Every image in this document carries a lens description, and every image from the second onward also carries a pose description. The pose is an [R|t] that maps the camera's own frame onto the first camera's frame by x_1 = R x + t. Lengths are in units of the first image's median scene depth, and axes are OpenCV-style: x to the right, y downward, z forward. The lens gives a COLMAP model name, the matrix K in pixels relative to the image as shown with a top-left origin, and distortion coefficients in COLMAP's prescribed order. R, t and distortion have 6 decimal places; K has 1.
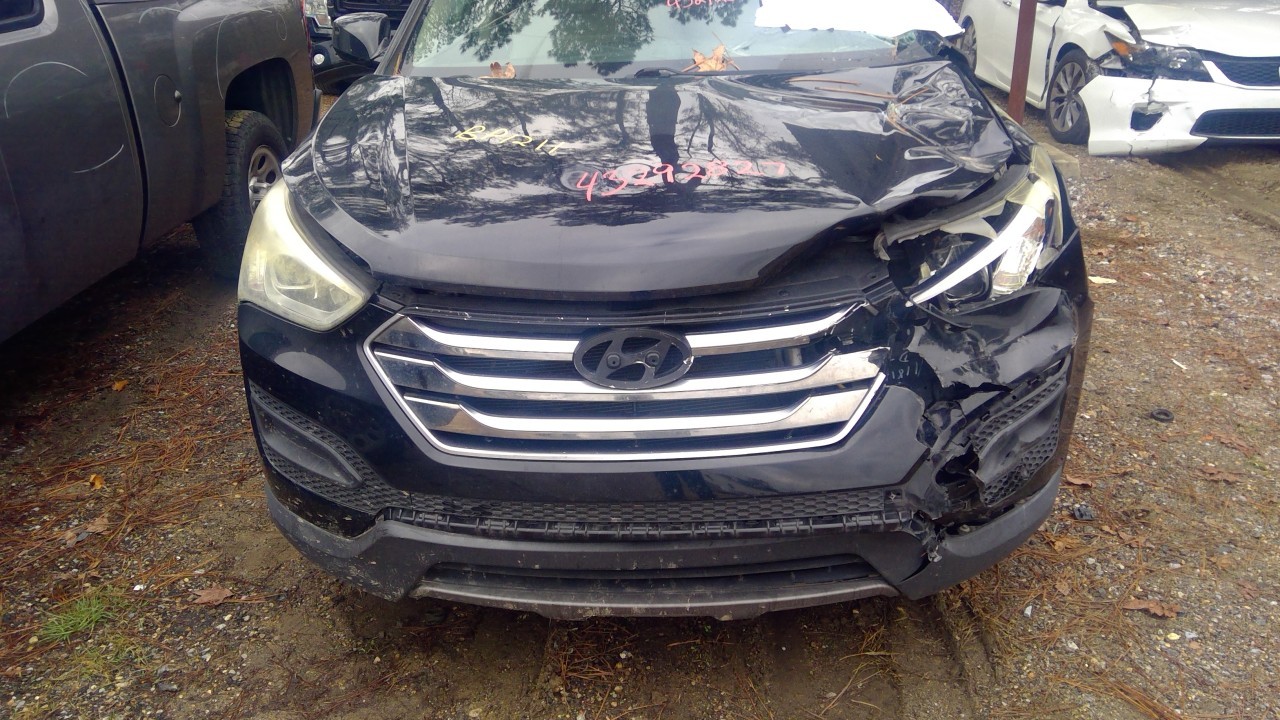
lens RADIAL K [[1001.8, 0, 640.0], [0, 1001.8, 360.0], [0, 0, 1]] dist [0.119878, -0.202291]
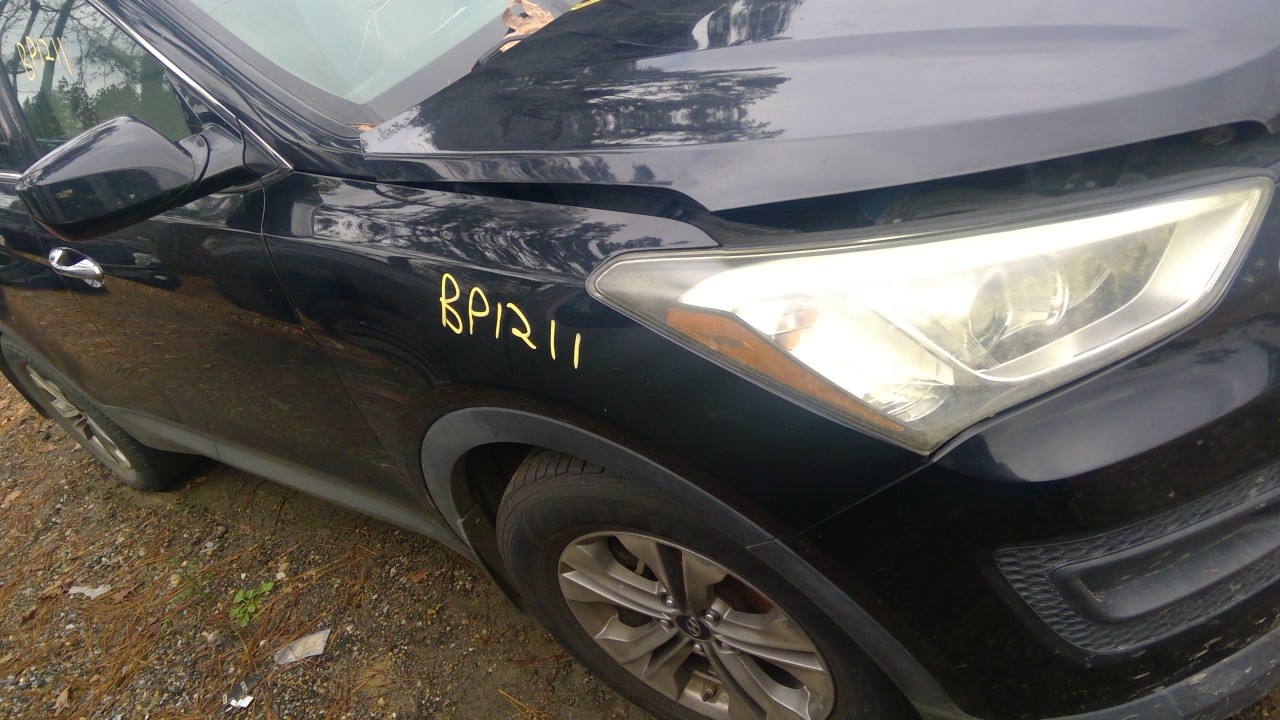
lens RADIAL K [[999.5, 0, 645.5], [0, 999.5, 370.1], [0, 0, 1]] dist [0.111144, -0.198140]
pose [[0.540369, -0.620987, 0.567782, -0.777045], [0.634840, 0.743763, 0.209270, -0.292440], [-0.552249, 0.247368, 0.796134, 0.772462]]
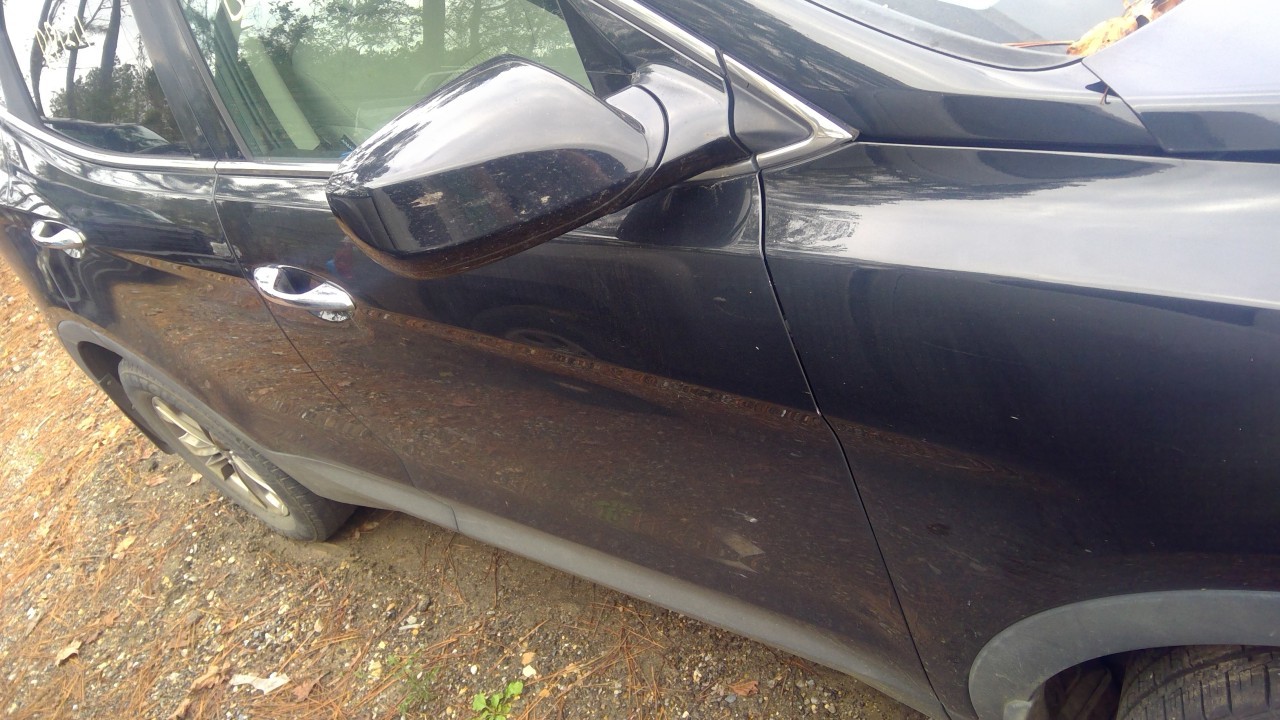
lens RADIAL K [[1012.9, 0, 630.3], [0, 1012.9, 370.8], [0, 0, 1]] dist [0.139869, -0.259514]
pose [[0.532582, -0.665346, 0.523137, -0.728637], [0.669511, 0.709311, 0.220531, -0.506080], [-0.517796, 0.232795, 0.823222, 1.220092]]
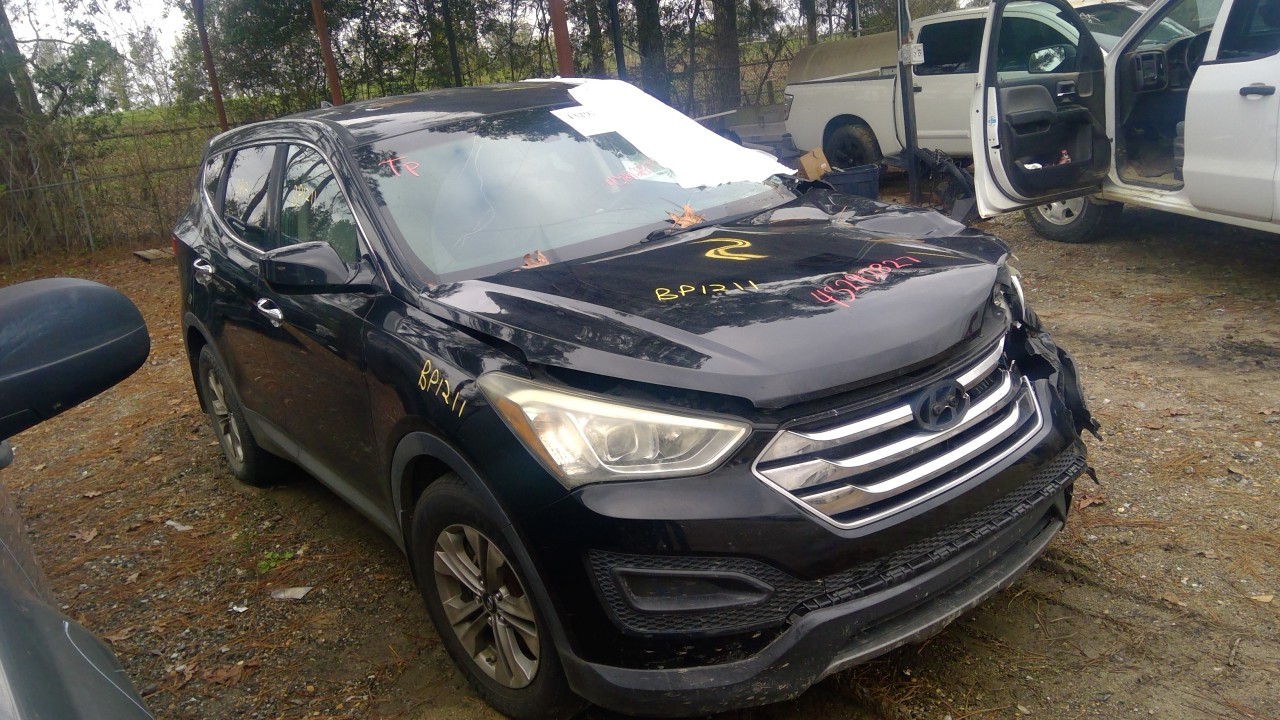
lens RADIAL K [[999.5, 0, 645.5], [0, 999.5, 370.1], [0, 0, 1]] dist [0.111144, -0.198140]
pose [[0.772303, -0.248701, 0.584547, -0.995853], [0.343253, 0.937656, -0.054572, -0.098880], [-0.534532, 0.242794, 0.809522, 0.119156]]
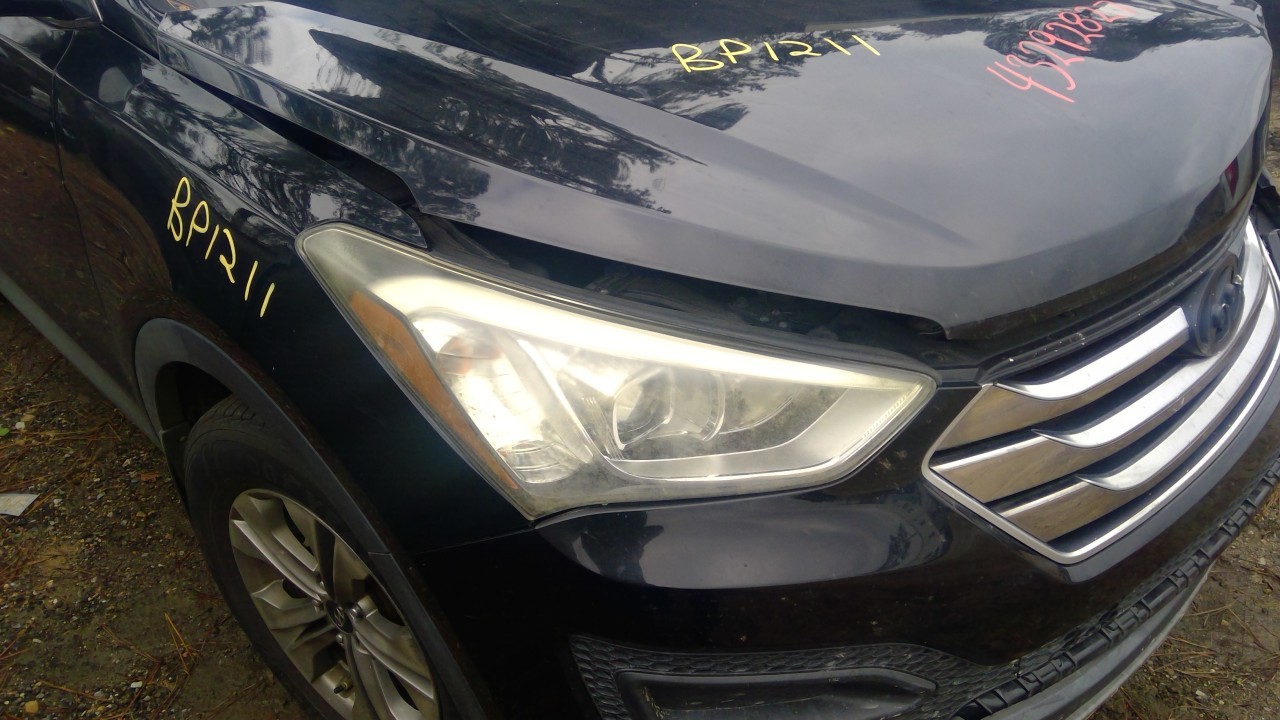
lens RADIAL K [[999.5, 0, 645.5], [0, 999.5, 370.1], [0, 0, 1]] dist [0.111144, -0.198140]
pose [[0.671616, -0.391932, 0.628746, -0.685715], [0.312899, 0.919276, 0.238801, -0.234925], [-0.671585, 0.036351, 0.740036, 0.696412]]
